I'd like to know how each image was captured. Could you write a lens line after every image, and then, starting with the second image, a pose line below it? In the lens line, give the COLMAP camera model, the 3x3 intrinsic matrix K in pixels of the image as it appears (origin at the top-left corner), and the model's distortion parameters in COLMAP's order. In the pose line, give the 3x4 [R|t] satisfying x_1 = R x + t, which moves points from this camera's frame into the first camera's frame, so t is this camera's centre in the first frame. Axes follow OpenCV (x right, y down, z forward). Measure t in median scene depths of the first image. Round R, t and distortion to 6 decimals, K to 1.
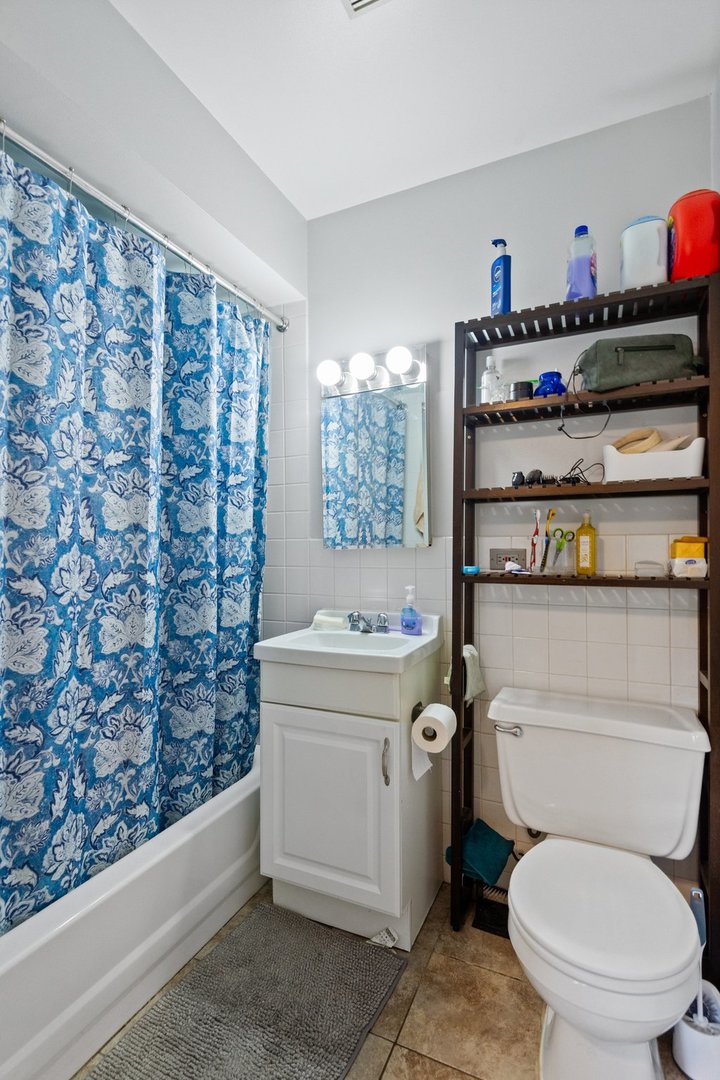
lens RADIAL K [[502.1, 0, 388.4], [0, 502.1, 537.5], [0, 0, 1]] dist [0.010335, -0.006250]
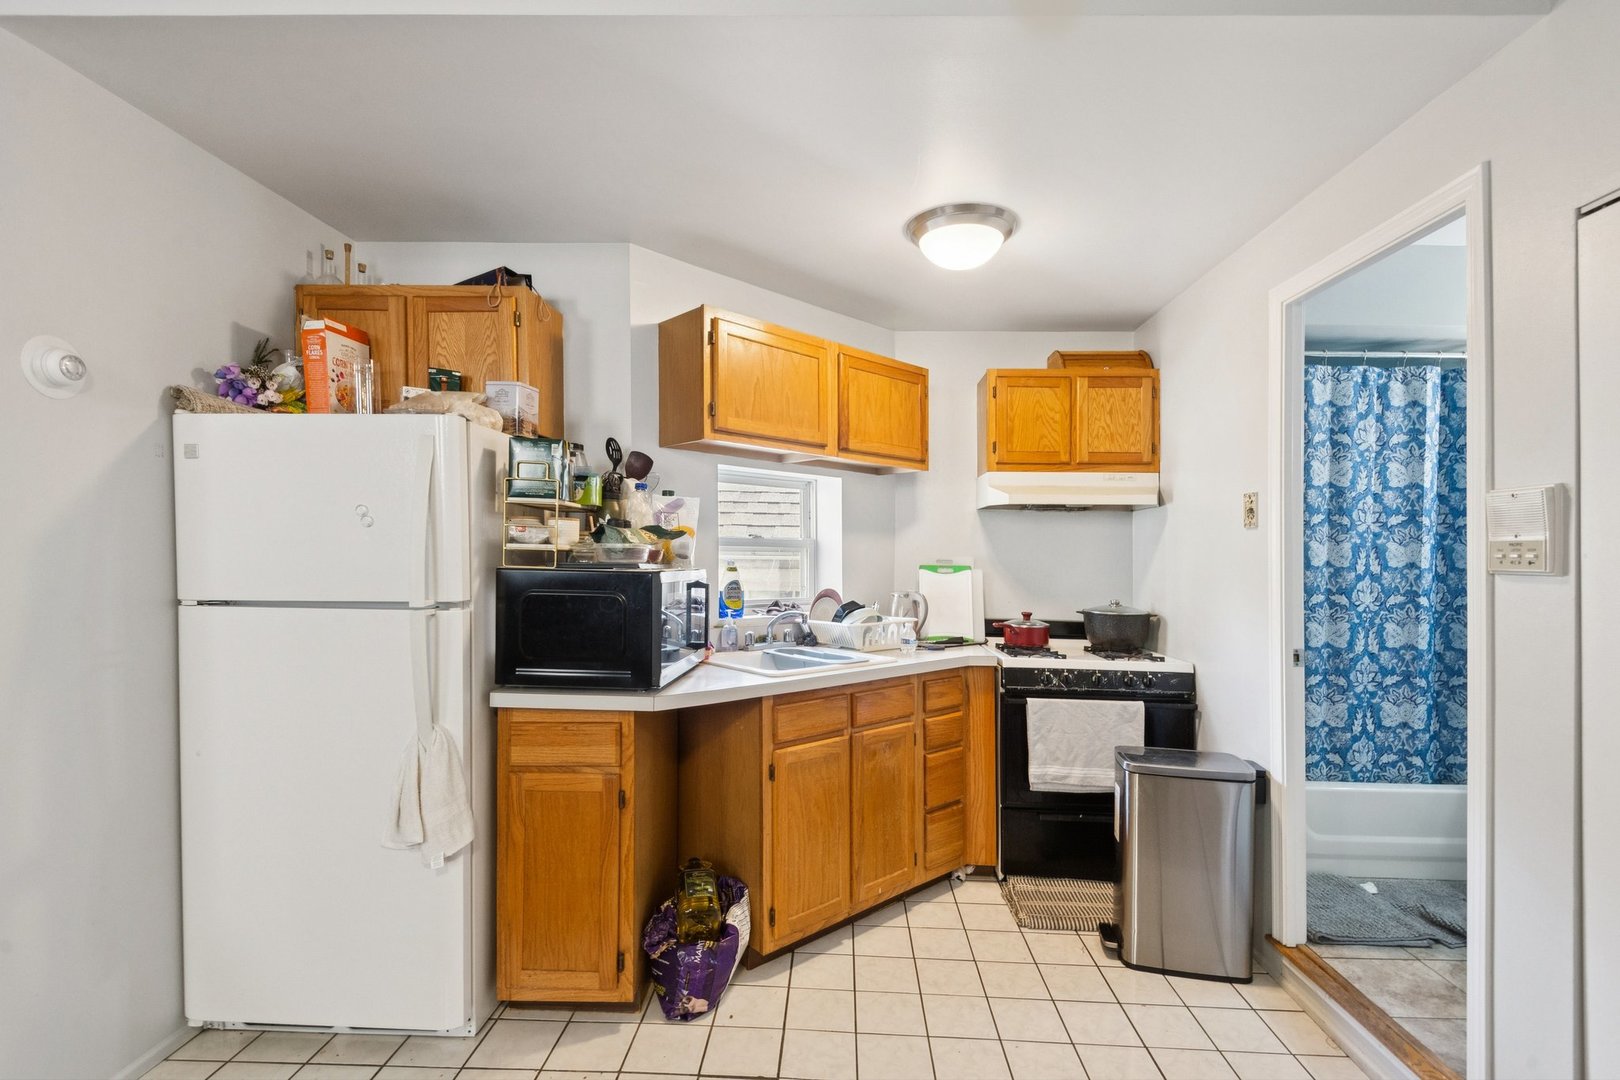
lens RADIAL K [[753.1, 0, 810.1], [0, 753.1, 546.9], [0, 0, 1]] dist [0.010335, -0.006250]
pose [[0.334357, 0.003306, -0.942441, 1.053888], [0.000112, 0.999994, 0.003548, -0.086853], [0.942447, -0.001292, 0.334354, -1.481658]]
